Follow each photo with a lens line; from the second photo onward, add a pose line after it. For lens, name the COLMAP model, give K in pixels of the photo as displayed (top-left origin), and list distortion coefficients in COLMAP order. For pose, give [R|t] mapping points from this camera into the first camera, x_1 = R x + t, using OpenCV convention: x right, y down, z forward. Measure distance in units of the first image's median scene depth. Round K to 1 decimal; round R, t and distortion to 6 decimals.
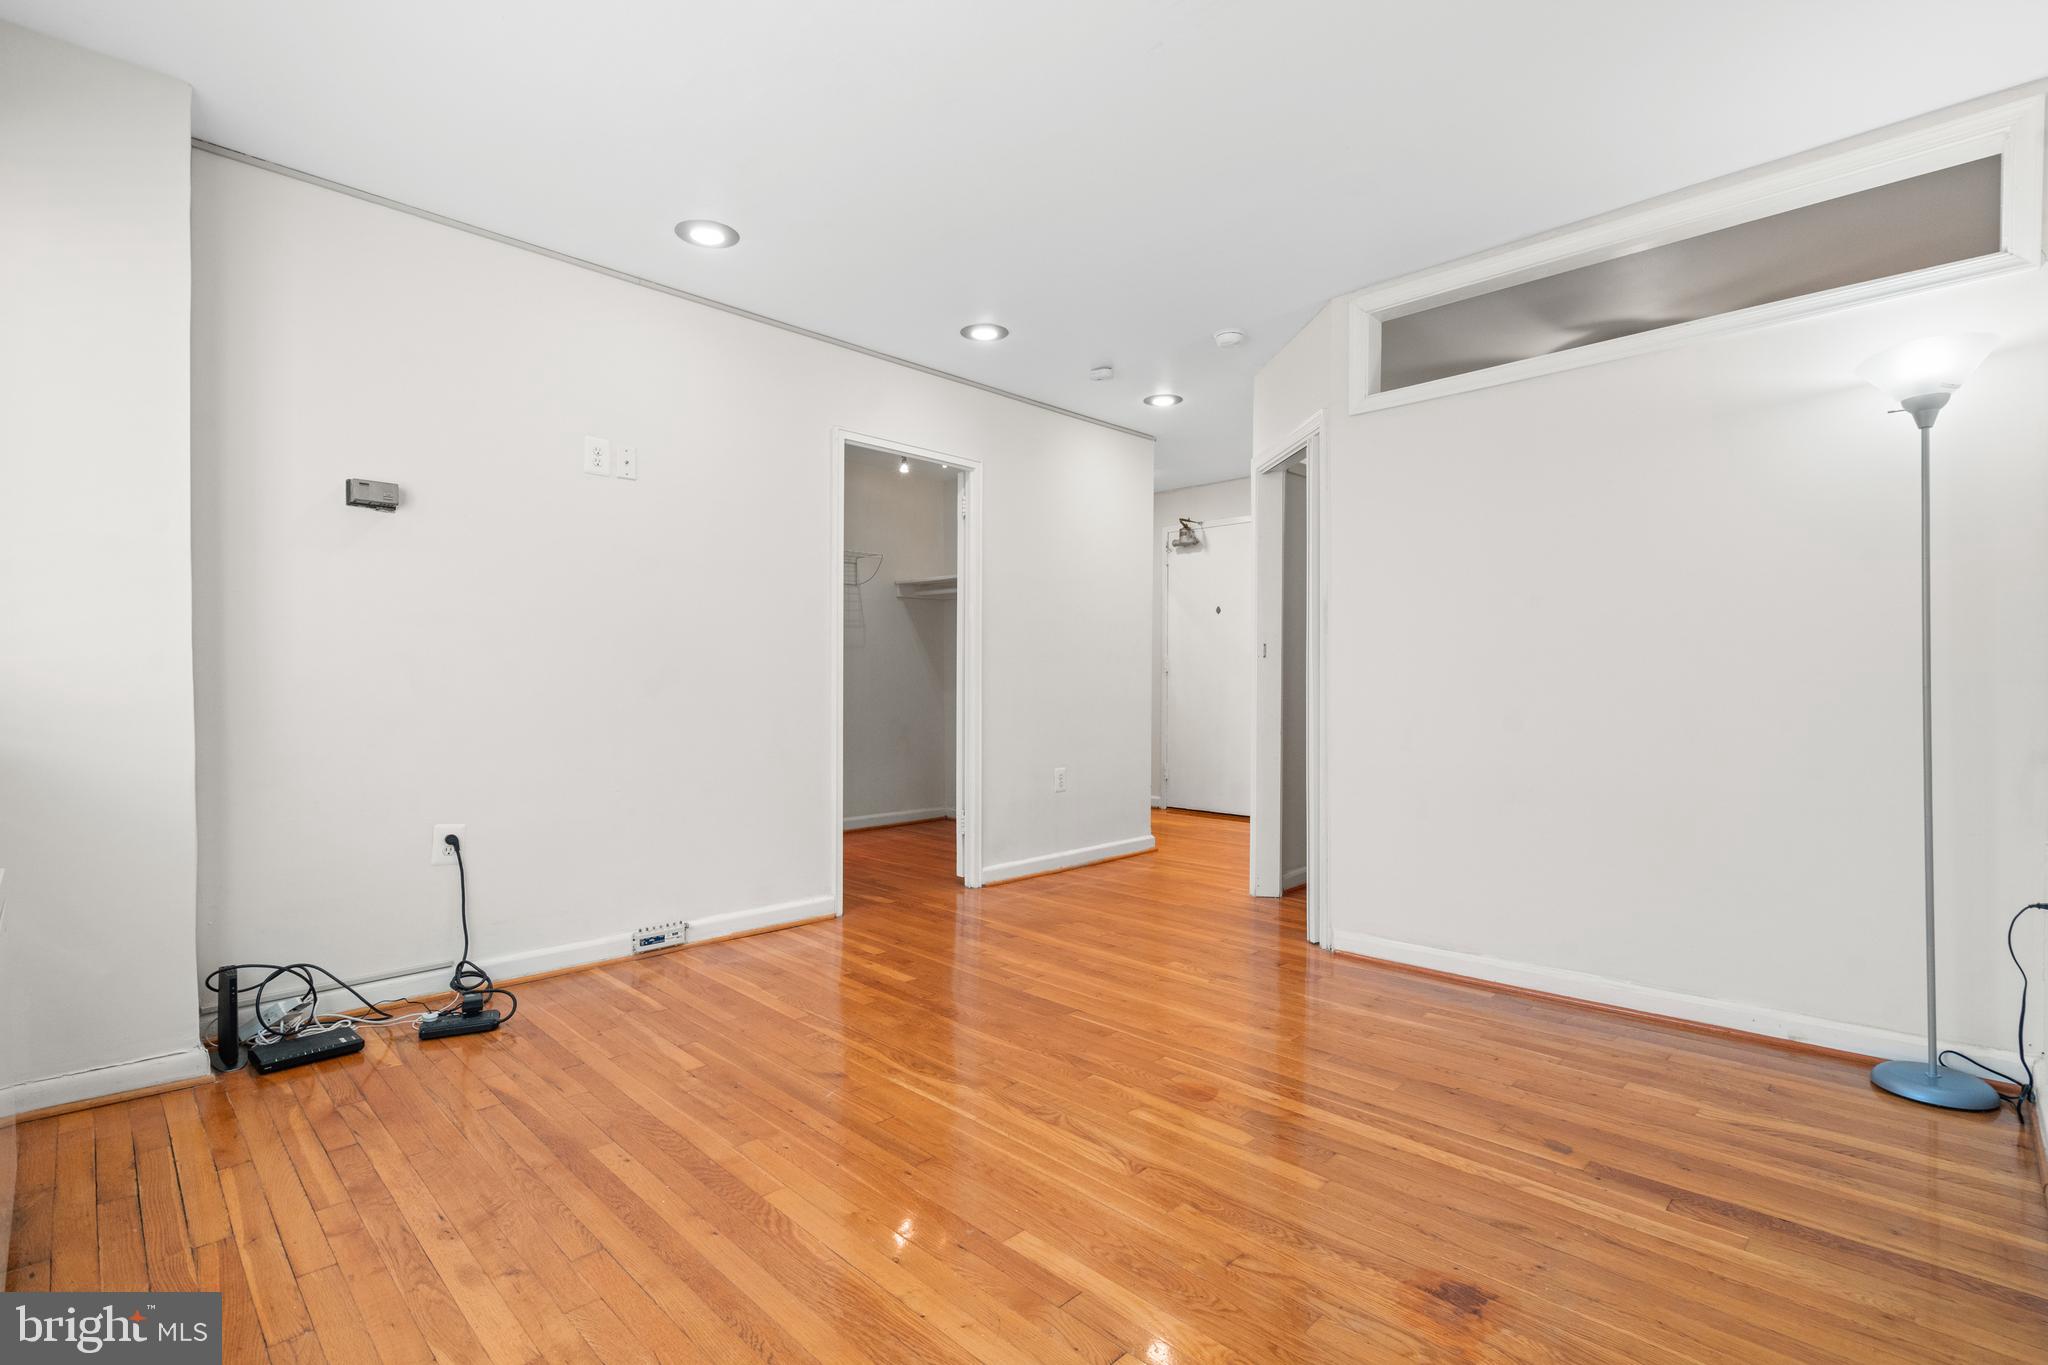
lens RADIAL K [[944.4, 0, 1024.1], [0, 944.4, 693.0], [0, 0, 1]] dist [-0.001862, 0.000334]
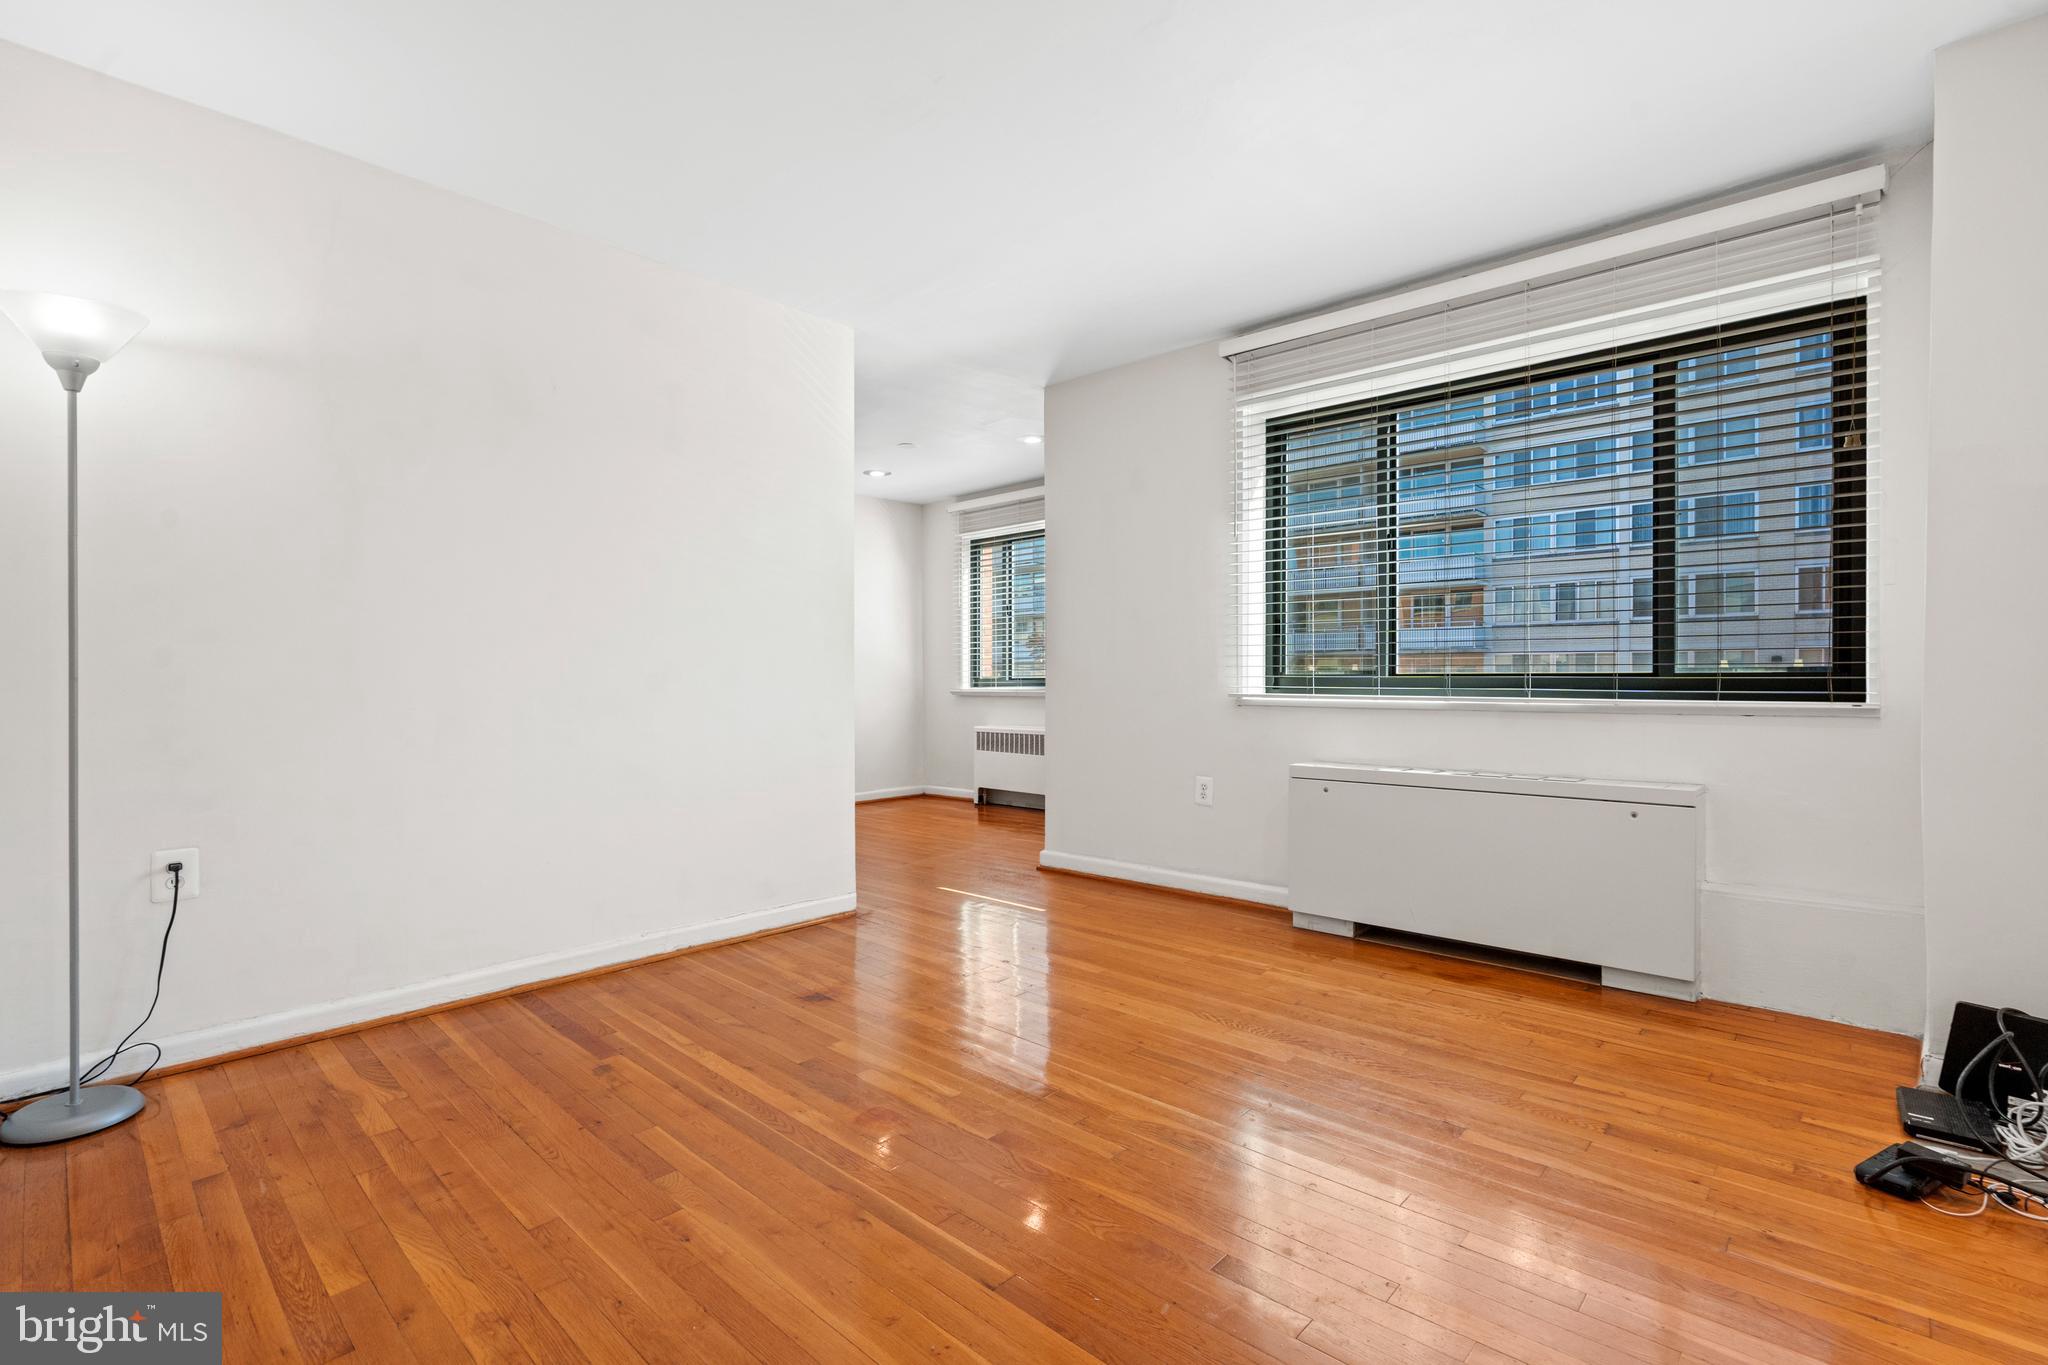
lens RADIAL K [[929.3, 0, 1024.0], [0, 929.3, 682.5], [0, 0, 1]] dist [-0.000111, 0.000111]
pose [[-0.999401, 0.000339, -0.034591, 0.070719], [0.000011, 0.999955, 0.009497, -0.010177], [0.034593, 0.009491, -0.999356, 1.873516]]
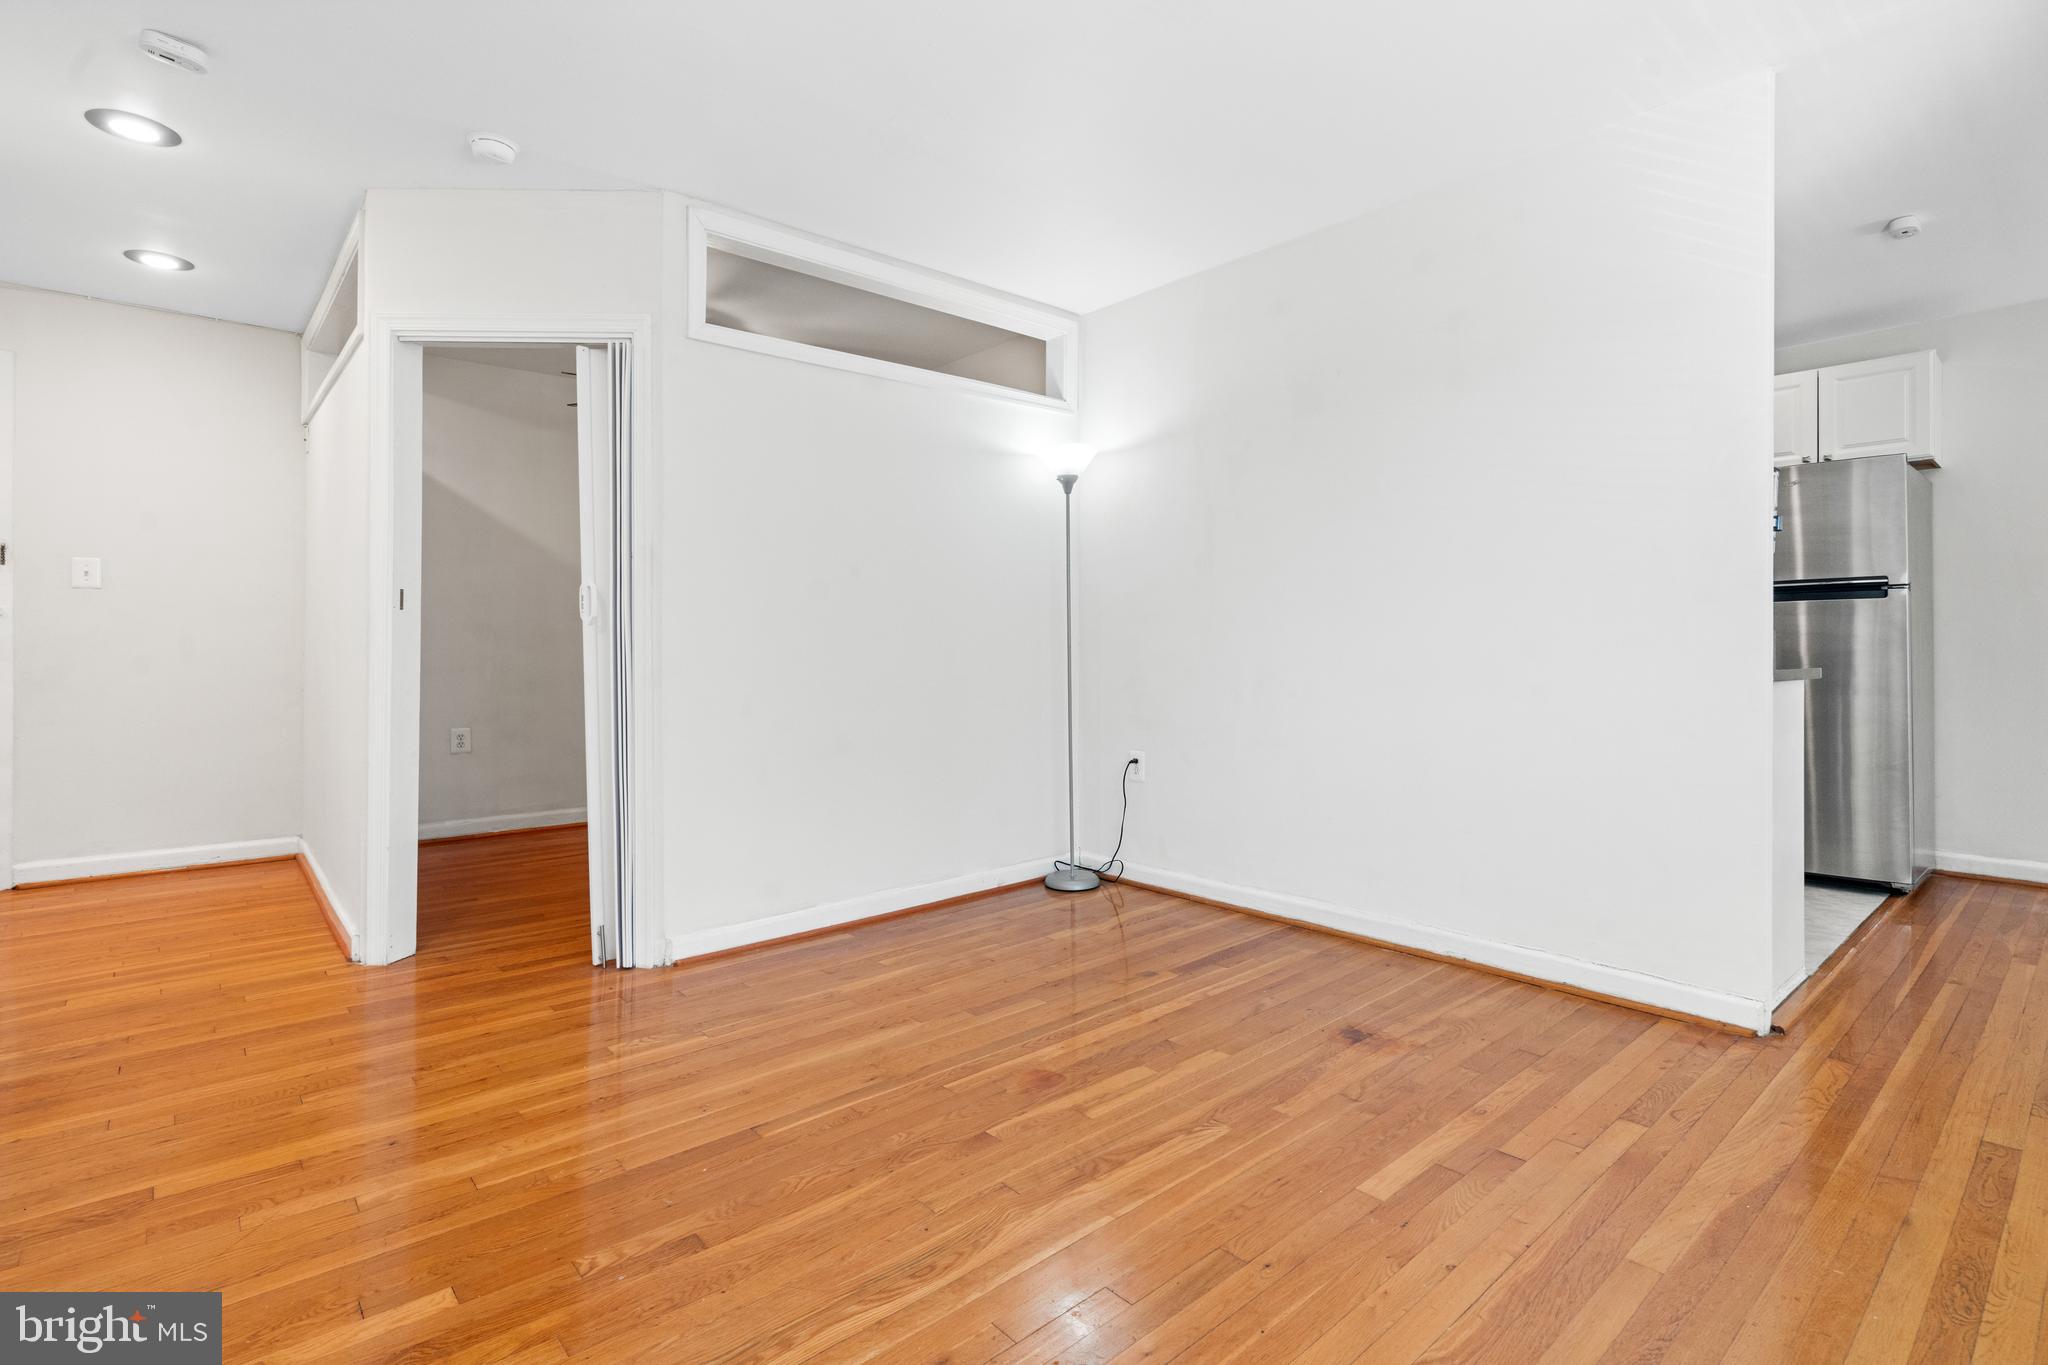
lens RADIAL K [[974.8, 0, 1030.8], [0, 974.8, 642.2], [0, 0, 1]] dist [0.001380, 0.000692]
pose [[0.066805, -0.000294, 0.997766, -0.777931], [0.011162, 0.999938, -0.000453, -0.014549], [-0.997704, 0.011168, 0.066805, 0.925153]]
